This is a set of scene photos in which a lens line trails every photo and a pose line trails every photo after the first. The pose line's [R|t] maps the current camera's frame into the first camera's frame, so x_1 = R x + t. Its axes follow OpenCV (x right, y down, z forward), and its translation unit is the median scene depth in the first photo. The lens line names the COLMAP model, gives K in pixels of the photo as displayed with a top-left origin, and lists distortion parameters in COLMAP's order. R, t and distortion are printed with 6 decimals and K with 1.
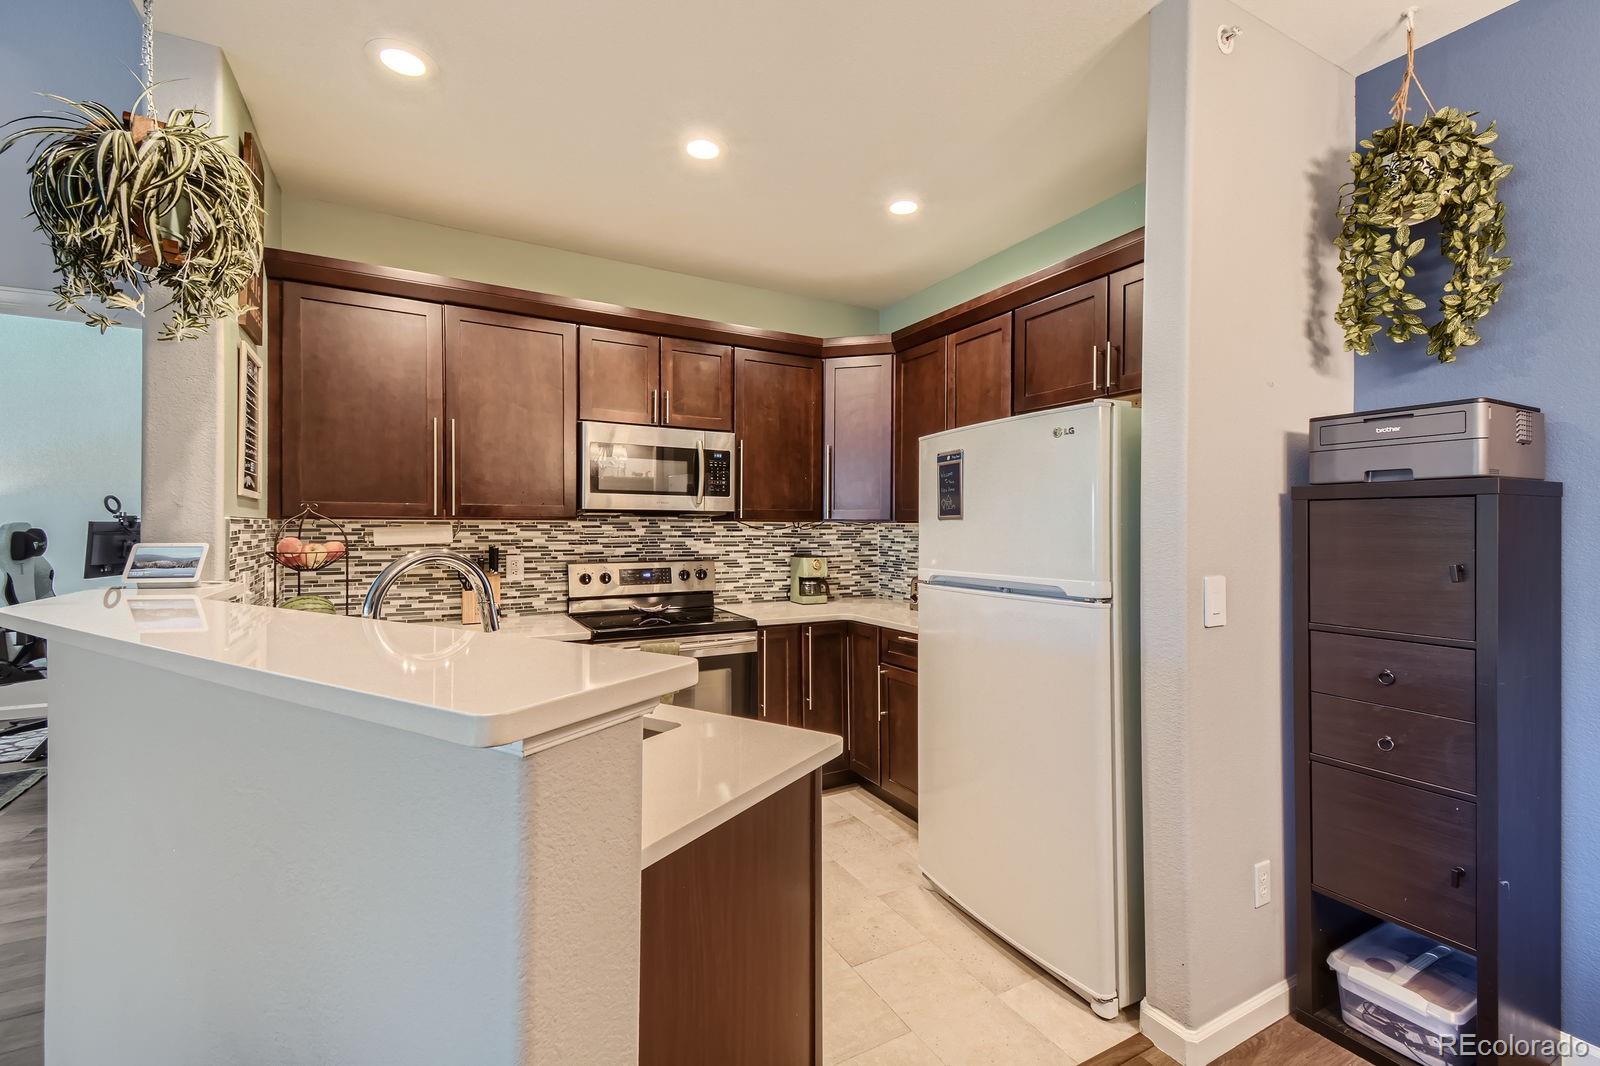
lens RADIAL K [[690.9, 0, 802.0], [0, 690.9, 525.6], [0, 0, 1]] dist [0.078382, -0.034970]
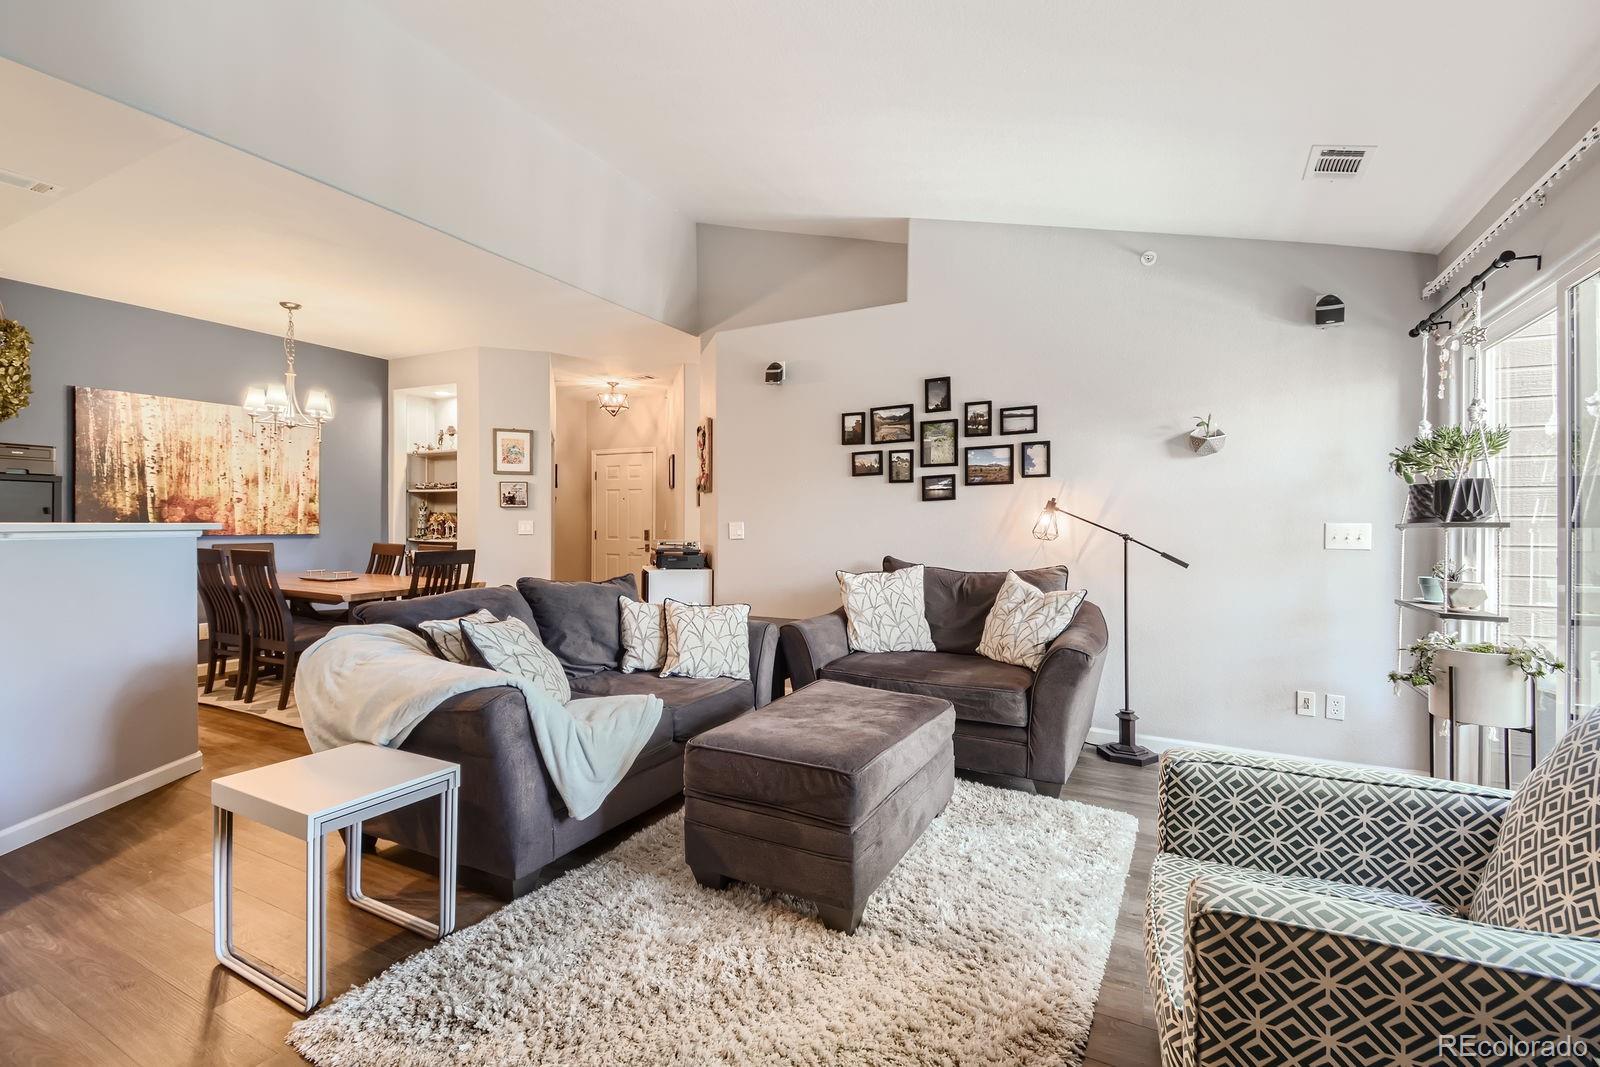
lens RADIAL K [[699.0, 0, 805.8], [0, 699.0, 531.1], [0, 0, 1]] dist [0.065973, -0.035891]
pose [[-0.556048, -0.013648, 0.831038, -1.388652], [-0.009552, 0.999904, 0.010030, 0.042506], [-0.831095, -0.002361, -0.556125, 0.069273]]
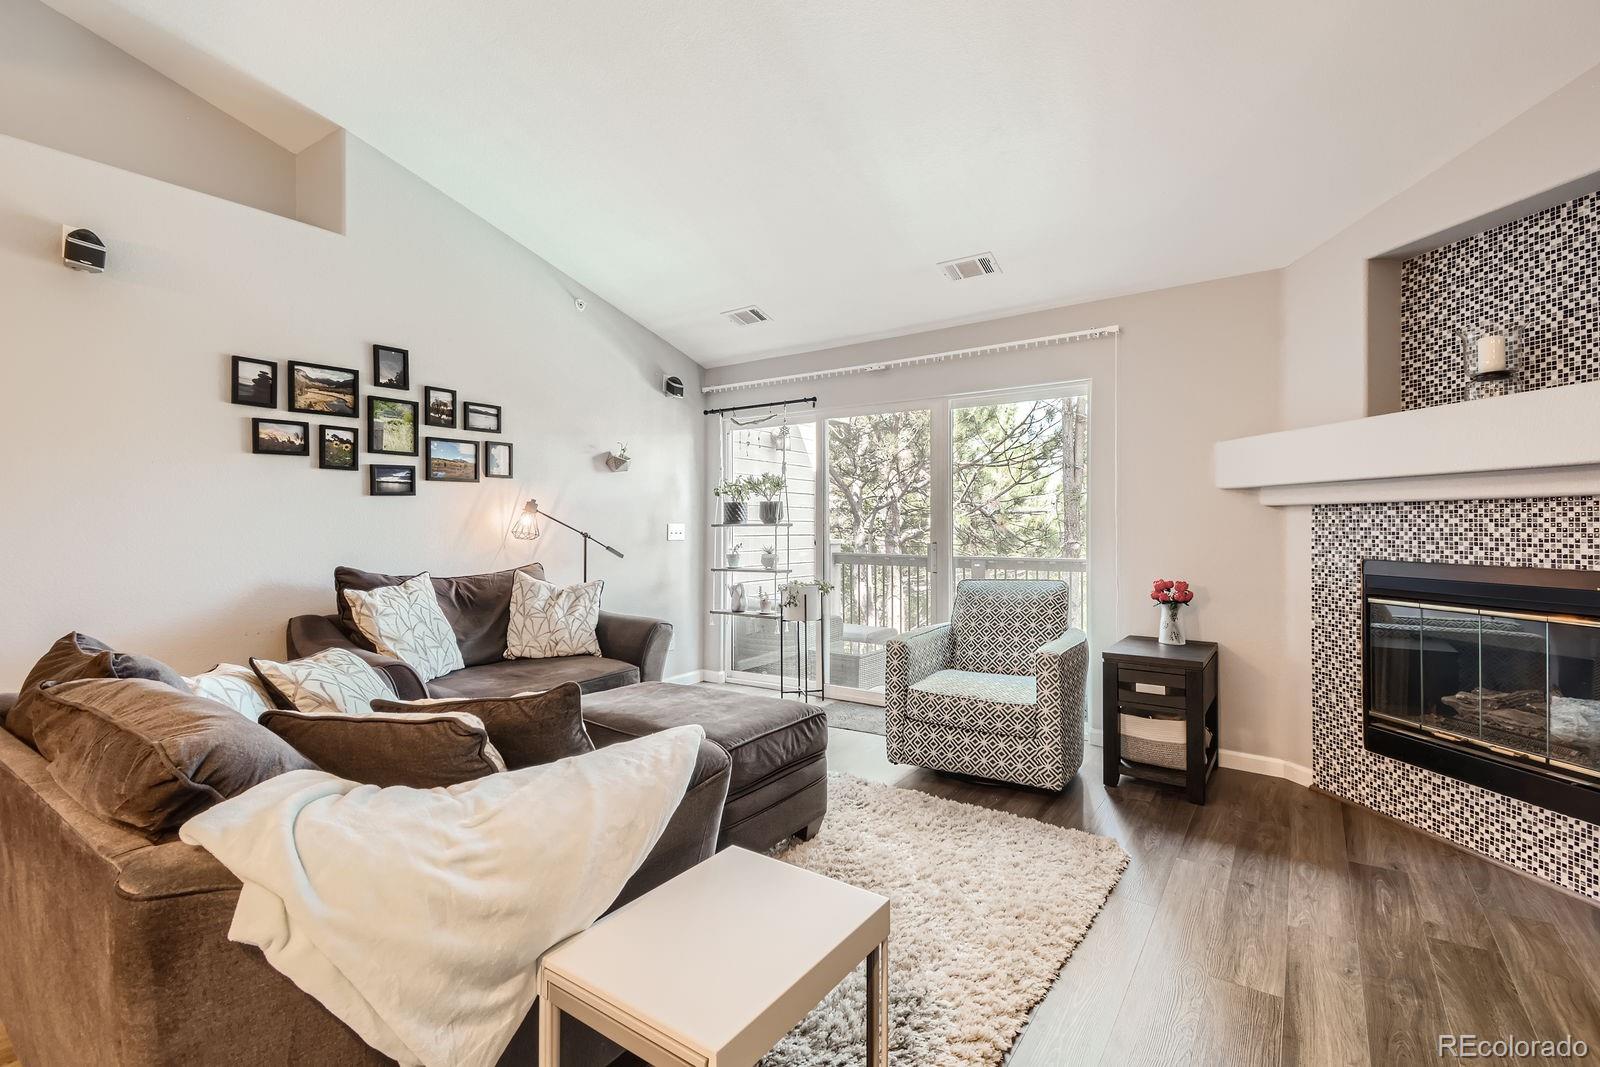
lens RADIAL K [[712.5, 0, 826.0], [0, 712.5, 528.4], [0, 0, 1]] dist [0.052741, -0.030595]
pose [[-0.882849, -0.003739, -0.469643, -0.552409], [-0.003073, 0.999993, -0.002185, 0.046851], [0.469647, -0.000486, -0.882854, 0.415229]]
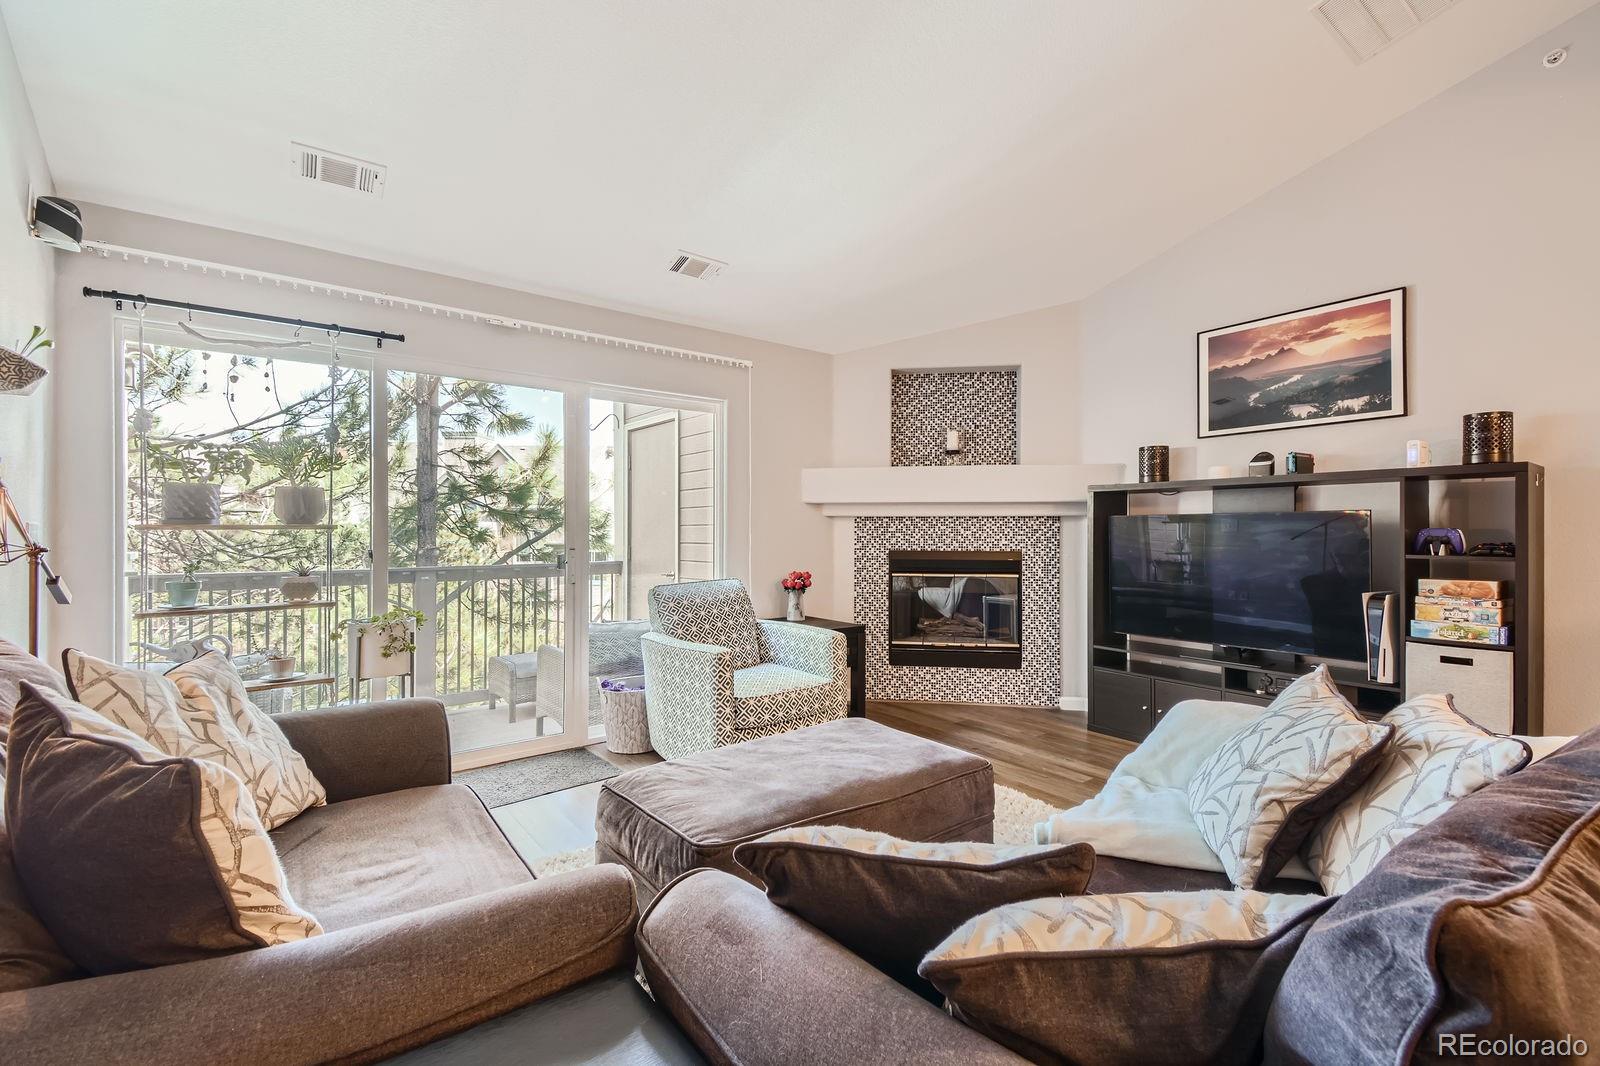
lens RADIAL K [[692.2, 0, 806.3], [0, 692.2, 532.7], [0, 0, 1]] dist [0.074179, -0.035565]
pose [[0.166275, -0.001788, -0.986078, -0.193799], [0.003747, 0.999992, -0.001181, 0.045825], [0.986072, -0.003499, 0.166281, -0.464784]]
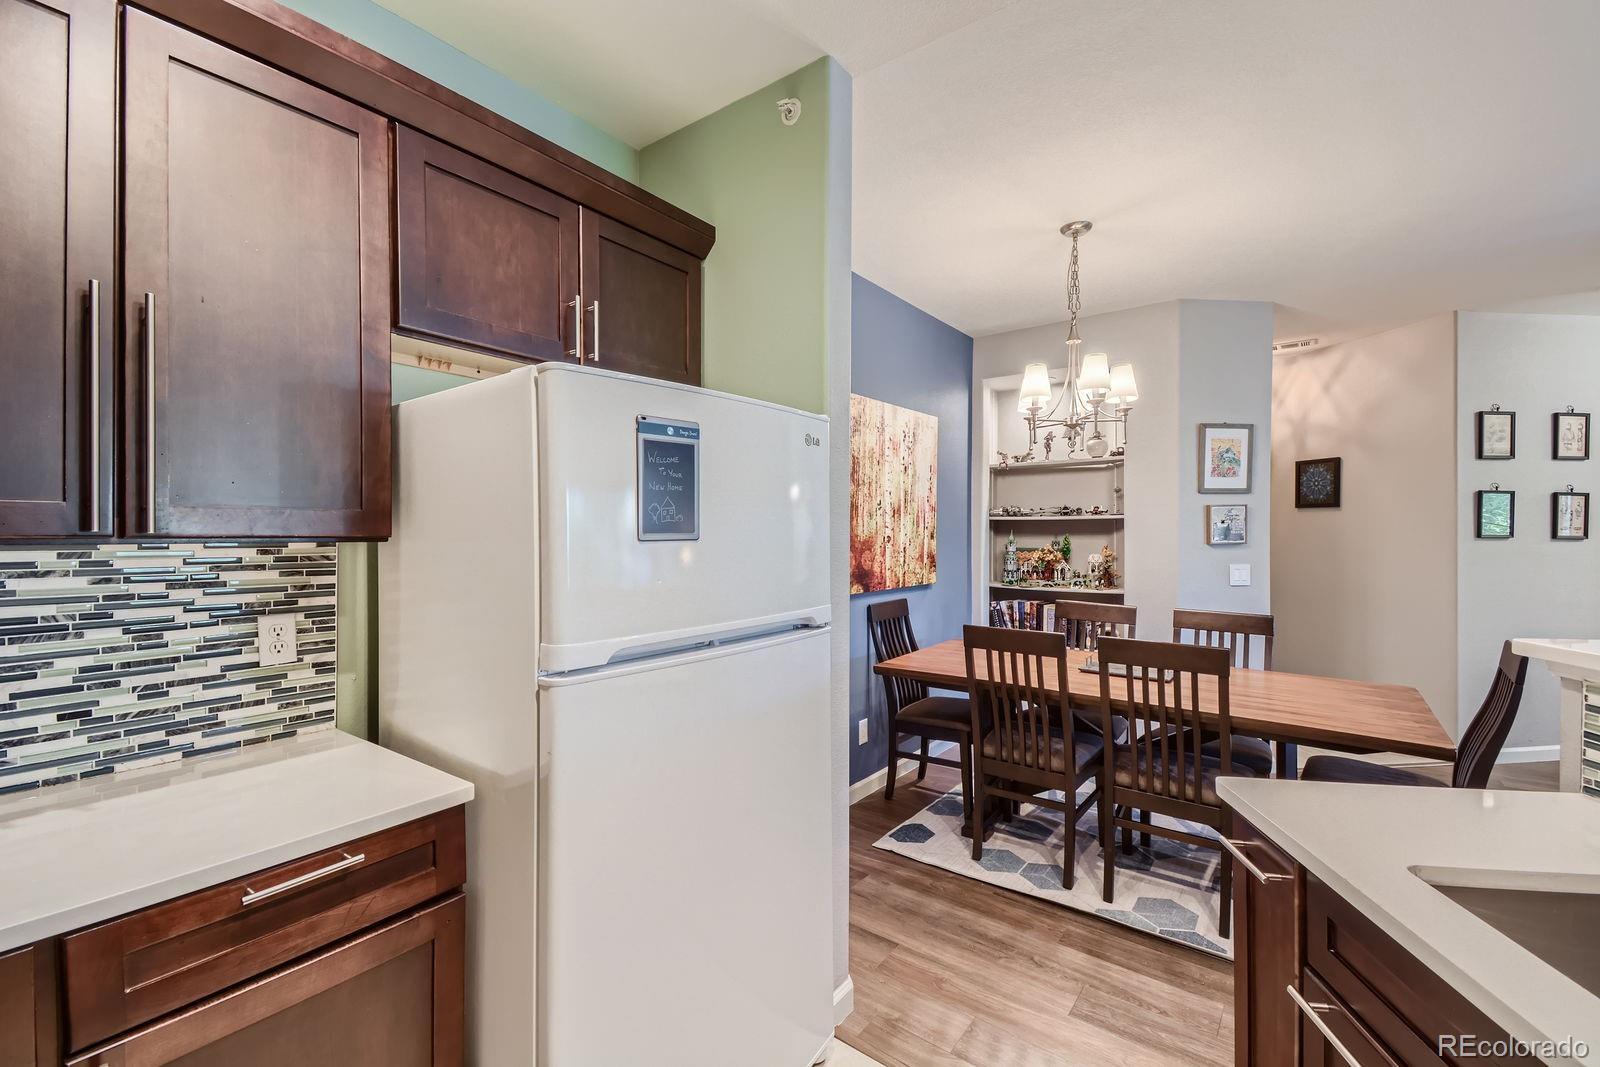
lens RADIAL K [[692.2, 0, 806.3], [0, 692.2, 533.2], [0, 0, 1]] dist [0.074179, -0.035565]
pose [[-0.414226, -0.003842, 0.910166, -0.250553], [-0.003942, 0.999989, 0.002427, -0.011148], [-0.910166, -0.002583, -0.414237, 0.806827]]
